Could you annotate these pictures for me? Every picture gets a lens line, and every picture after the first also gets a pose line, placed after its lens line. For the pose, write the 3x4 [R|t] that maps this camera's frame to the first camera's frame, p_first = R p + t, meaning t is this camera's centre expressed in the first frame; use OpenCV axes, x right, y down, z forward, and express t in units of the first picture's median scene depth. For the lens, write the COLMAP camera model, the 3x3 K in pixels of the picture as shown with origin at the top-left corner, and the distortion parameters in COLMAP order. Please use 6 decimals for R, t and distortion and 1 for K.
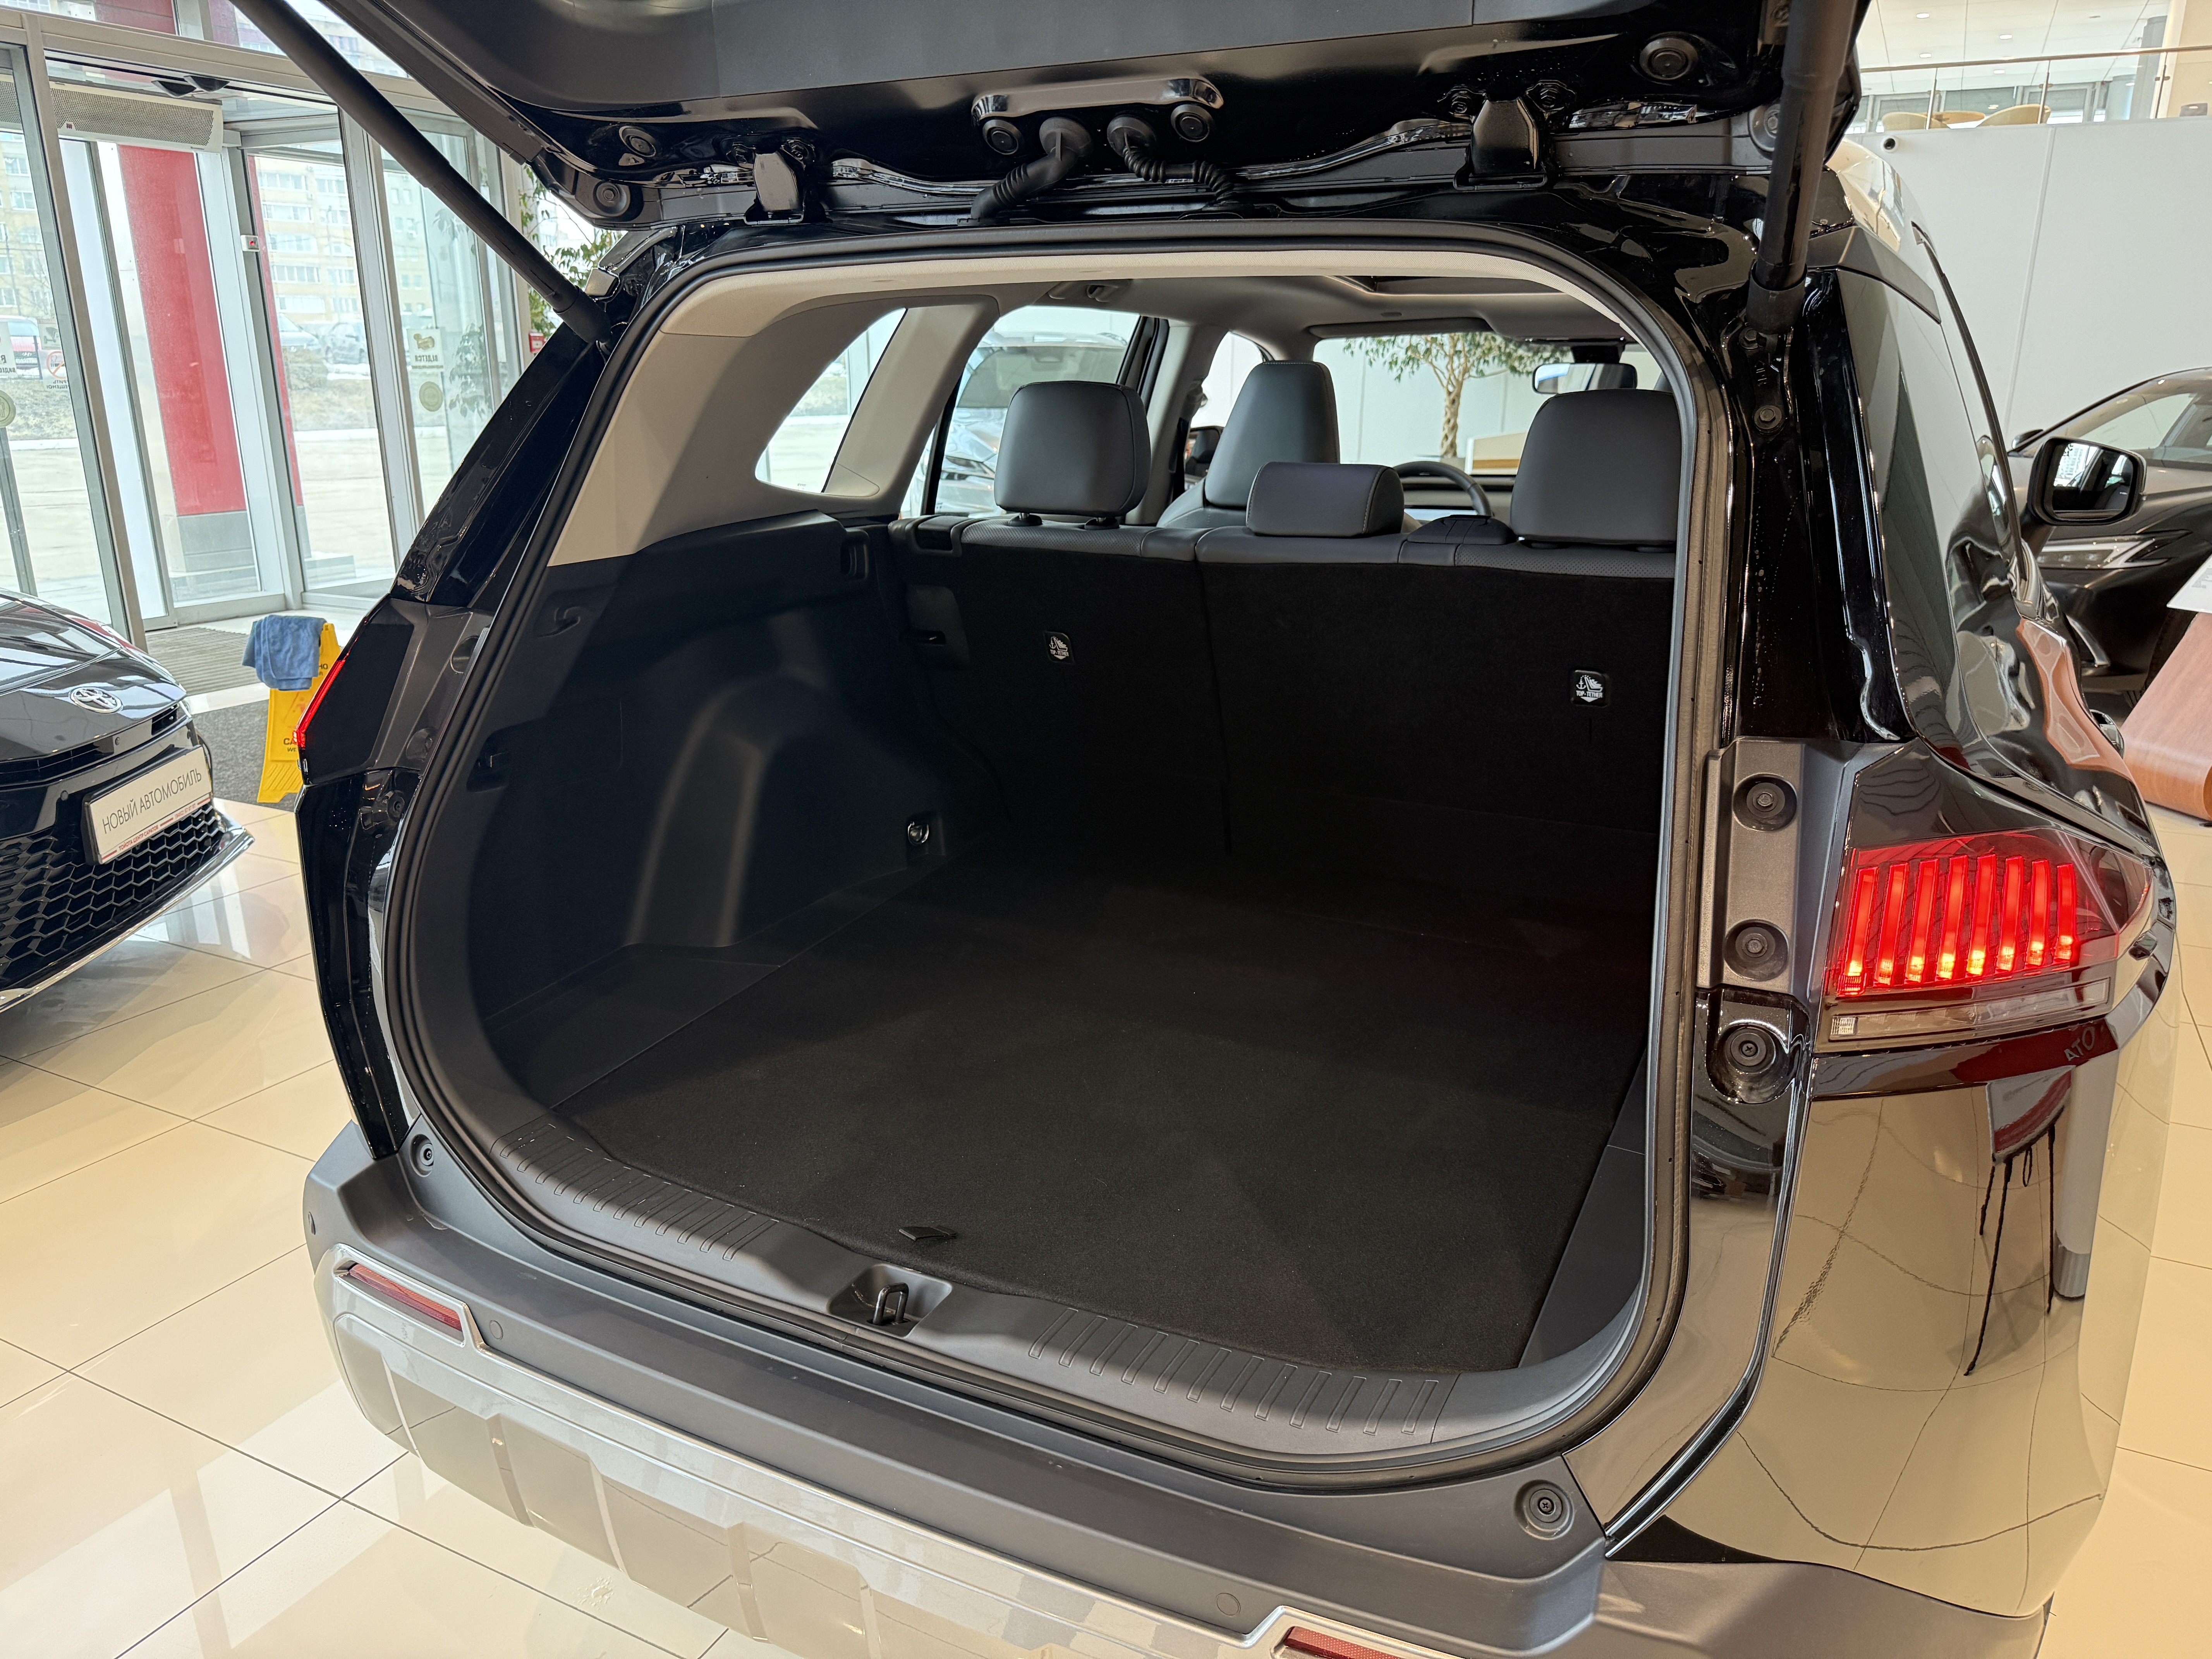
lens RADIAL K [[1613.0, 0, 1099.9], [0, 1613.0, 818.5], [0, 0, 1]] dist [0.029172, -0.031328]
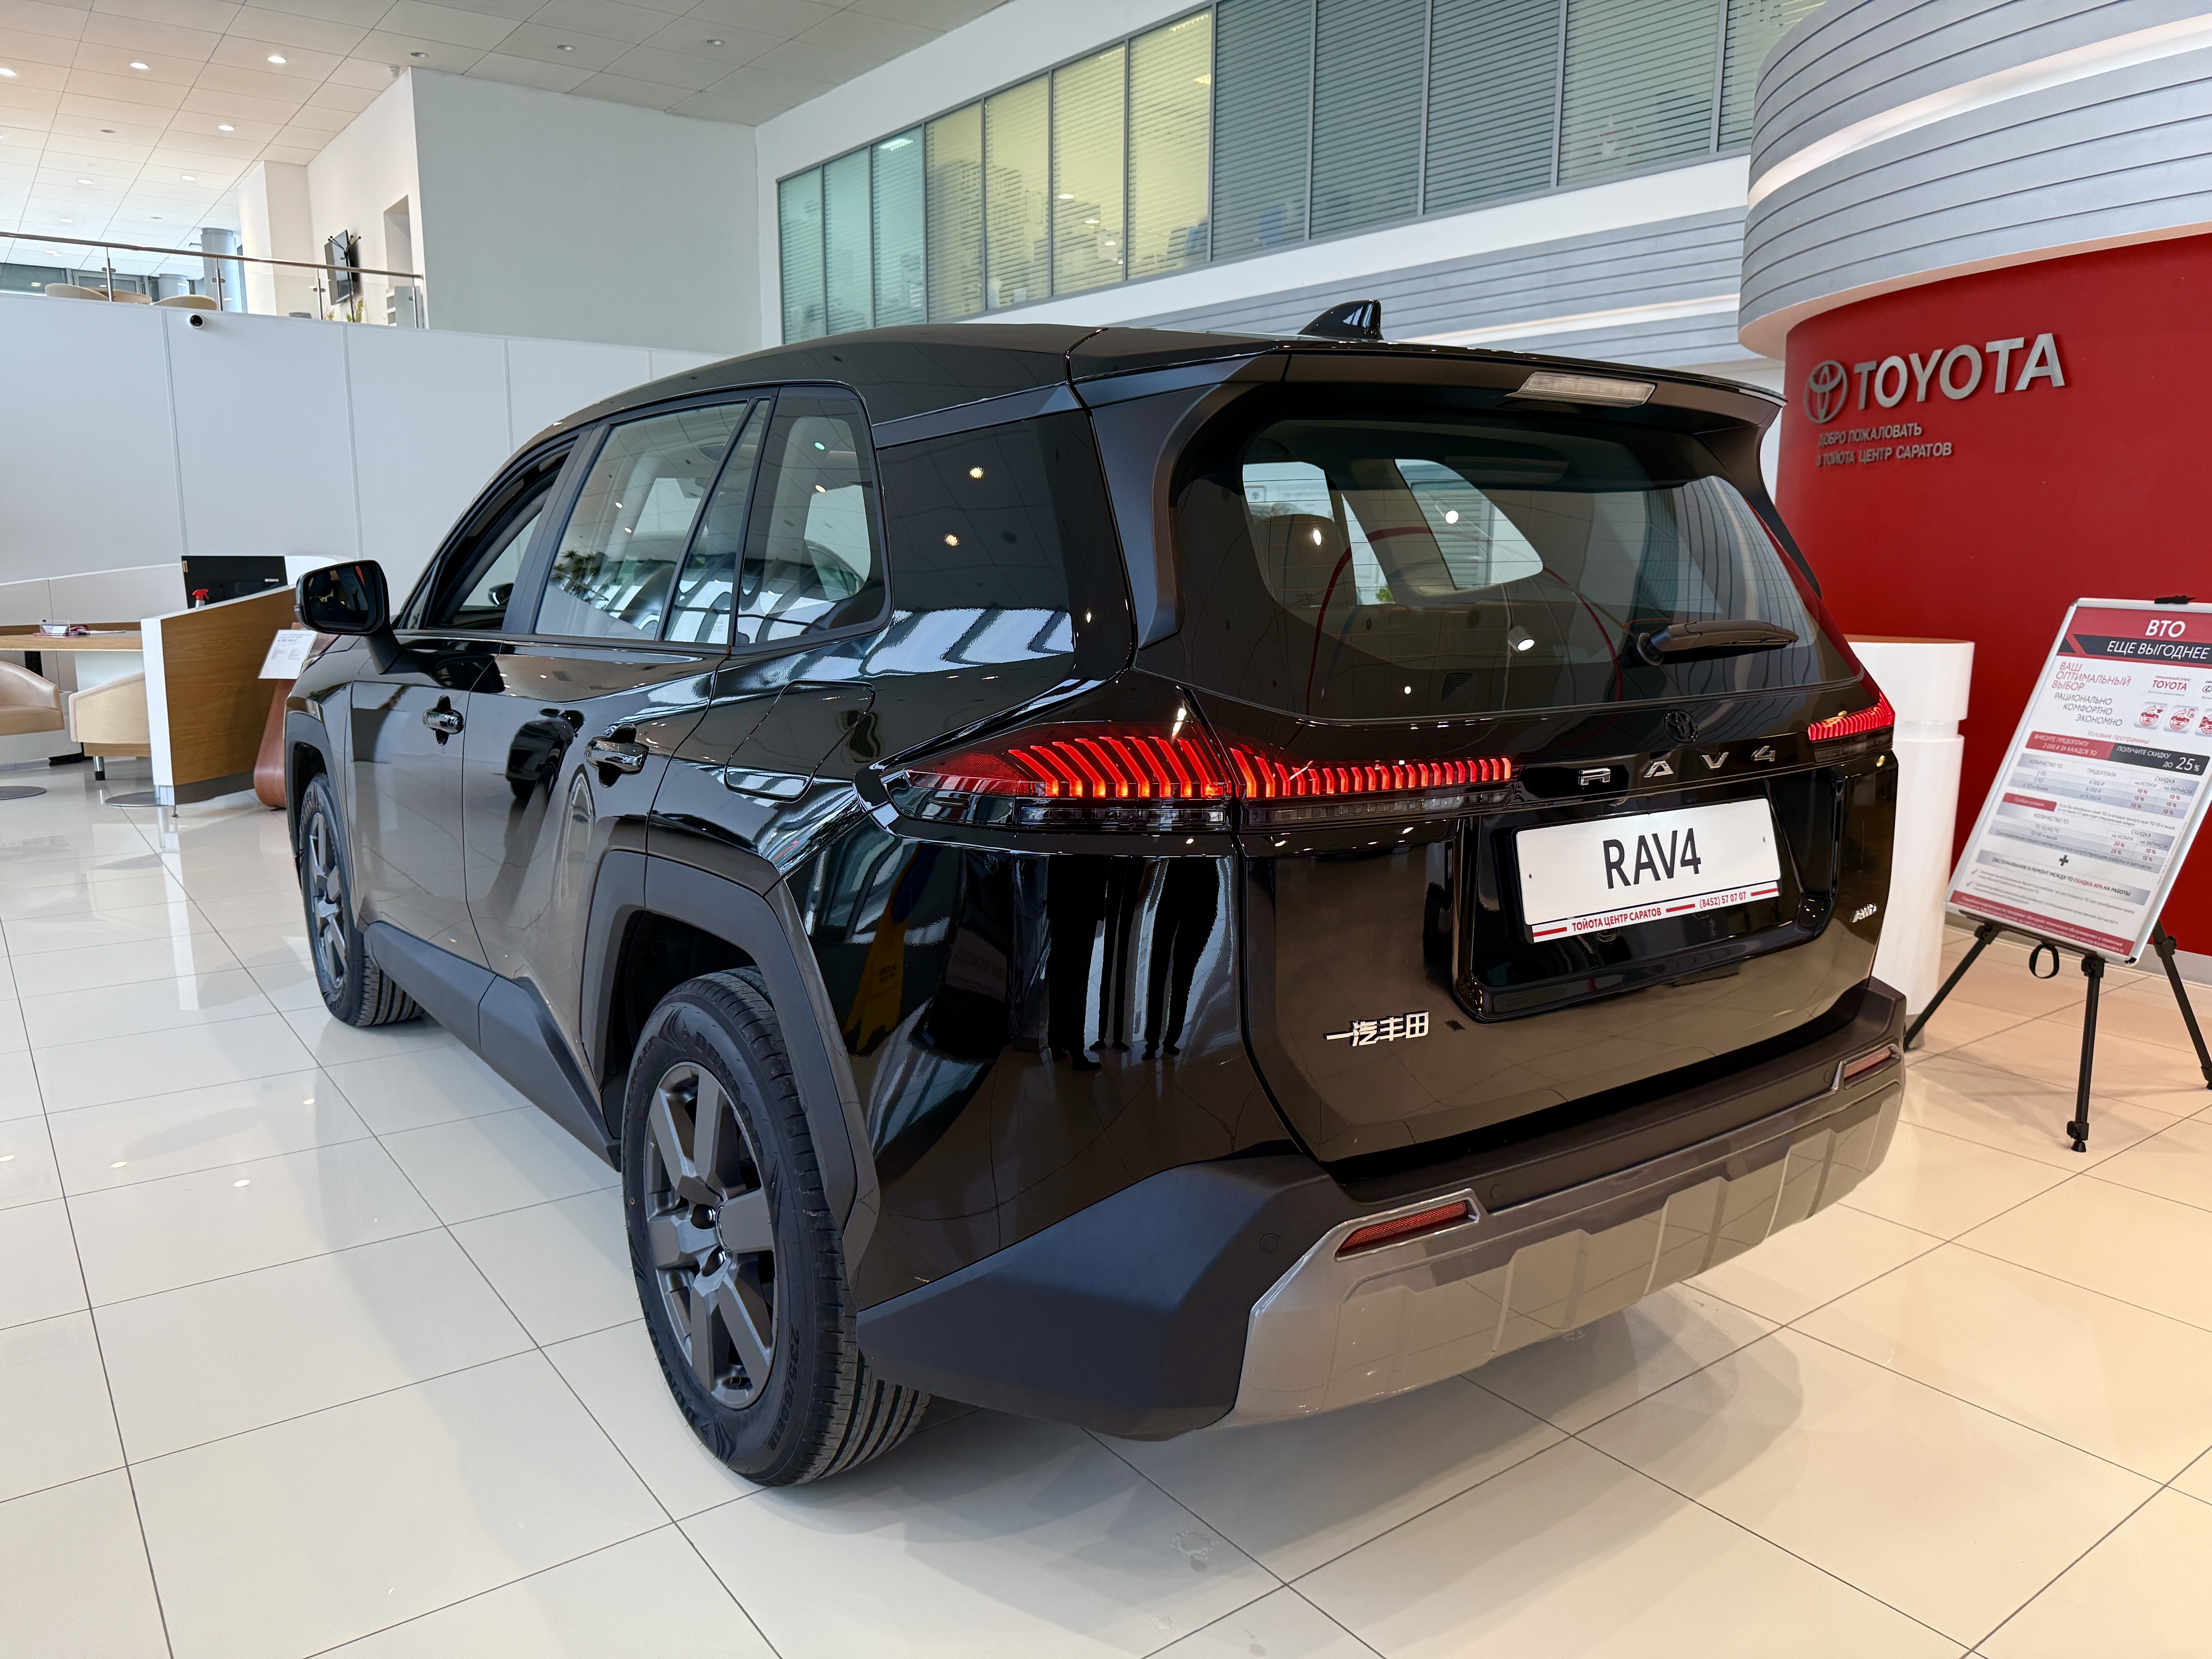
lens RADIAL K [[1613.0, 0, 1104.3], [0, 1613.0, 820.1], [0, 0, 1]] dist [0.029172, -0.031328]
pose [[0.450838, -0.146899, 0.880435, -0.342013], [0.237494, 0.970552, 0.040323, -0.019810], [-0.860431, 0.190919, 0.472449, 0.127756]]
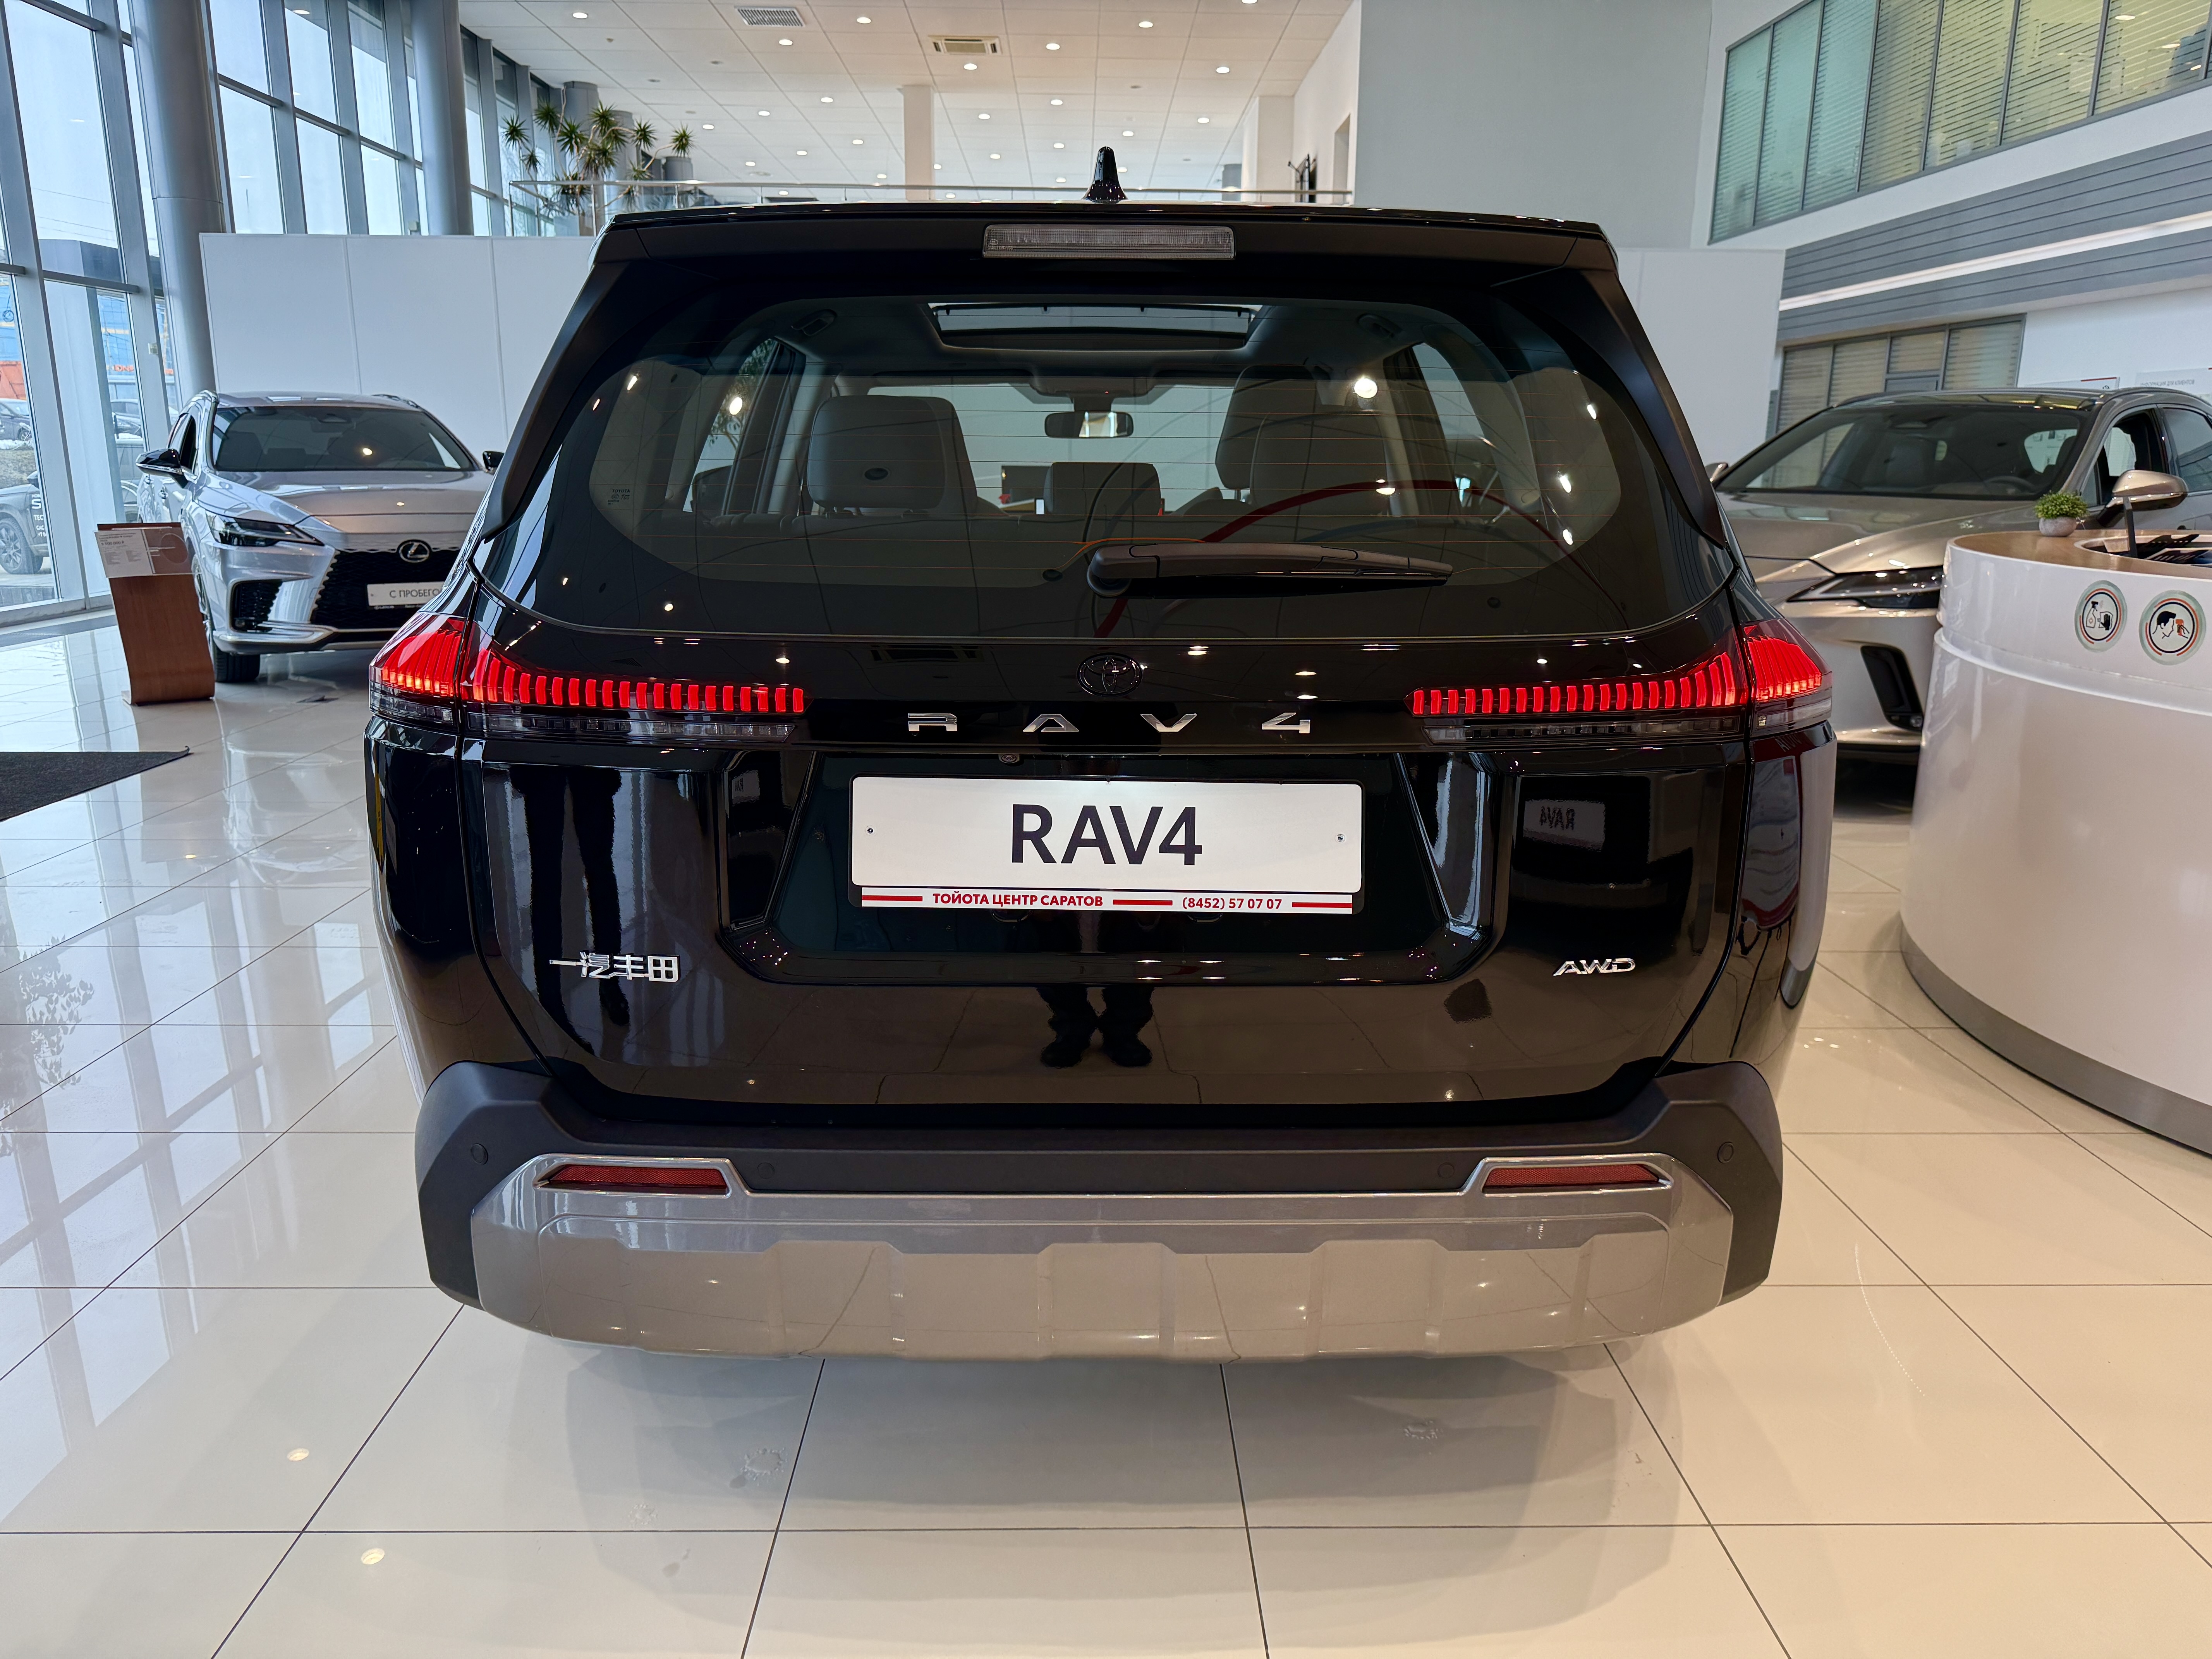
lens RADIAL K [[1613.0, 0, 1099.0], [0, 1613.0, 830.3], [0, 0, 1]] dist [0.029172, -0.031328]
pose [[0.884710, -0.103259, 0.454561, -0.141064], [0.122253, 0.992420, -0.012501, 0.026045], [-0.449824, 0.066631, 0.890628, -0.034373]]
